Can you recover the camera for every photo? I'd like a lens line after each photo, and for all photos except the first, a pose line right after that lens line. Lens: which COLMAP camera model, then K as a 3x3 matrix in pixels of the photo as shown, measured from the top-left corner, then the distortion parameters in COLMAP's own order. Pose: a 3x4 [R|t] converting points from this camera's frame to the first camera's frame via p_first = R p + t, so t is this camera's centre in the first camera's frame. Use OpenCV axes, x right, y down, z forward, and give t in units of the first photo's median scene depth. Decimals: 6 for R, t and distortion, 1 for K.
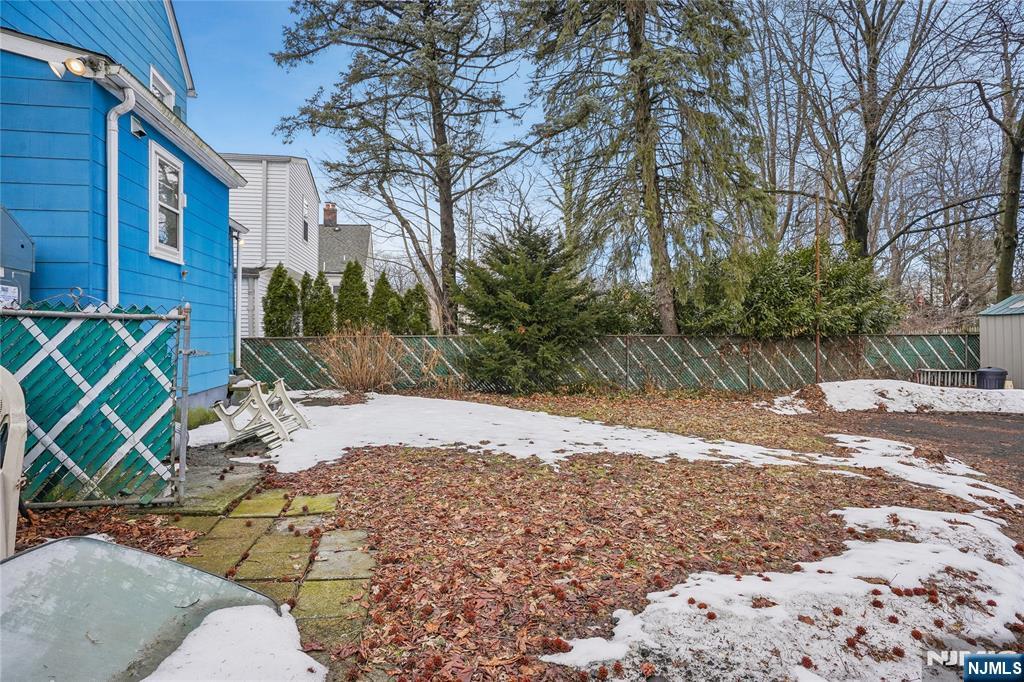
lens RADIAL K [[547.3, 0, 512.0], [0, 547.3, 341.0], [0, 0, 1]] dist [-0.054448, 0.030345]
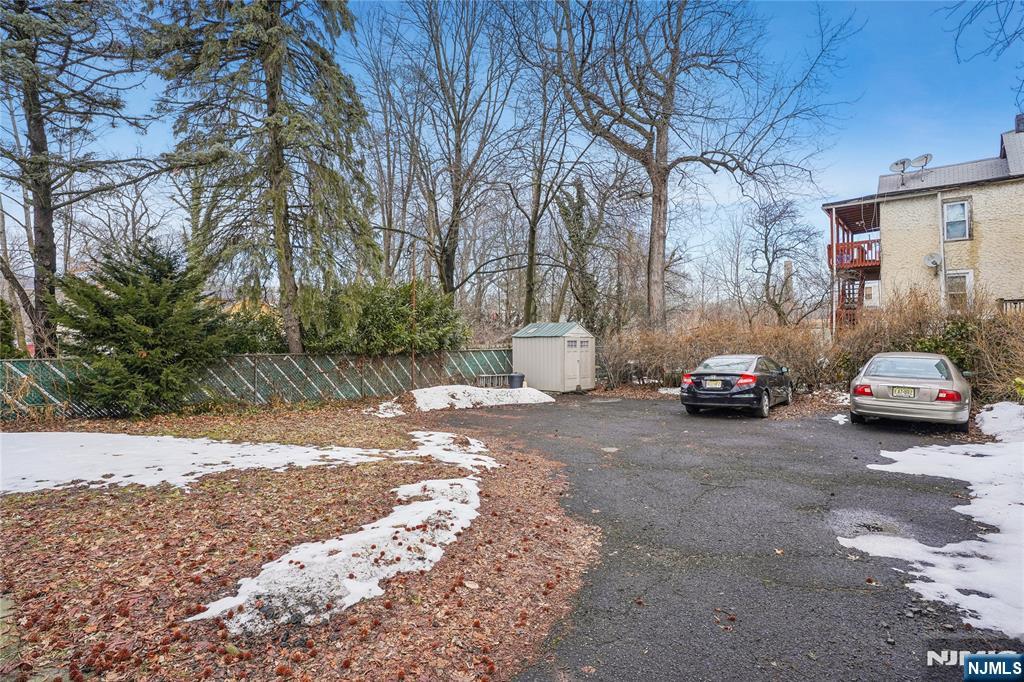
lens RADIAL K [[519.4, 0, 511.4], [0, 519.4, 316.6], [0, 0, 1]] dist [-0.061356, 0.027567]
pose [[0.786743, 0.024023, 0.616813, -0.048381], [0.004962, 0.998964, -0.045235, -0.082887], [-0.617260, 0.038649, 0.785809, -0.291564]]
